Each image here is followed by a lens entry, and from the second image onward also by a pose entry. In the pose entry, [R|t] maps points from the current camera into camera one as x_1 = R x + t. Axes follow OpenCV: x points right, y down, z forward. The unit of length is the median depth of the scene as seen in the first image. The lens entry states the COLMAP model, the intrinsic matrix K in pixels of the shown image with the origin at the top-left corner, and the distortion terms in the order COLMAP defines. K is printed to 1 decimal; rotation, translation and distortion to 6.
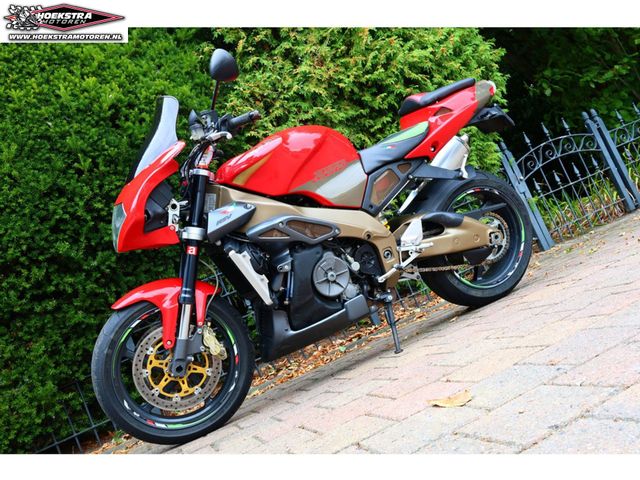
lens RADIAL K [[584.2, 0, 321.8], [0, 584.2, 240.5], [0, 0, 1]] dist [0.017915, 0.000000]
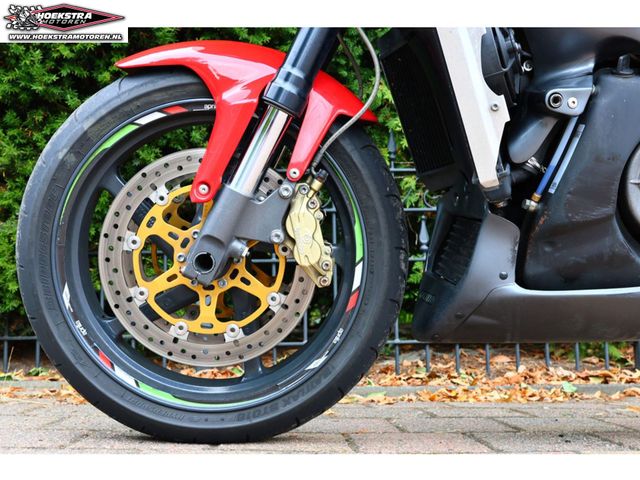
lens RADIAL K [[732.6, 0, 320.5], [0, 732.6, 238.8], [0, 0, 1]] dist [-0.008348, 0.000000]
pose [[0.896862, 0.350806, -0.269394, -0.043913], [-0.339816, 0.936363, 0.088029, 0.119107], [0.283131, 0.012594, 0.958998, 0.486337]]
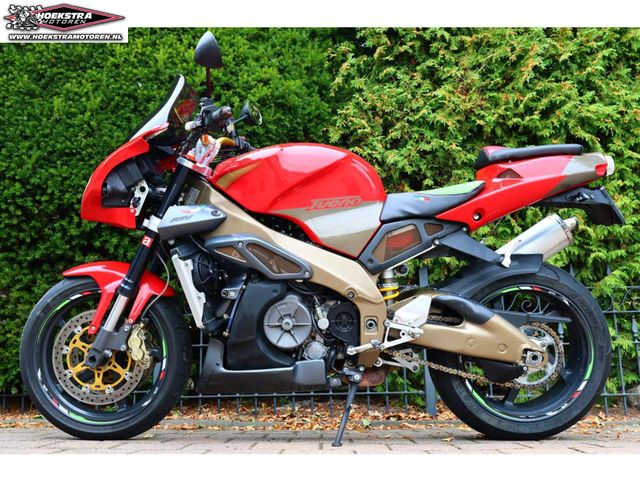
lens RADIAL K [[639.7, 0, 317.8], [0, 639.7, 237.3], [0, 0, 1]] dist [0.015291, 0.000000]
pose [[0.879023, 0.302102, -0.368853, 0.329668], [-0.320741, 0.947099, 0.011337, -0.074568], [0.352765, 0.108341, 0.929419, 0.147738]]
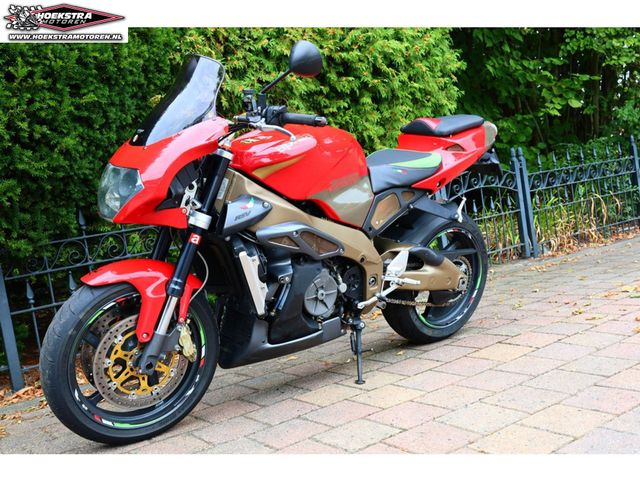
lens RADIAL K [[686.6, 0, 326.5], [0, 686.6, 244.4], [0, 0, 1]] dist [0.008028, 0.000000]
pose [[0.919309, 0.233468, 0.316801, -0.320313], [-0.259927, 0.964654, 0.043364, -0.062357], [-0.295479, -0.122211, 0.947500, -0.032305]]
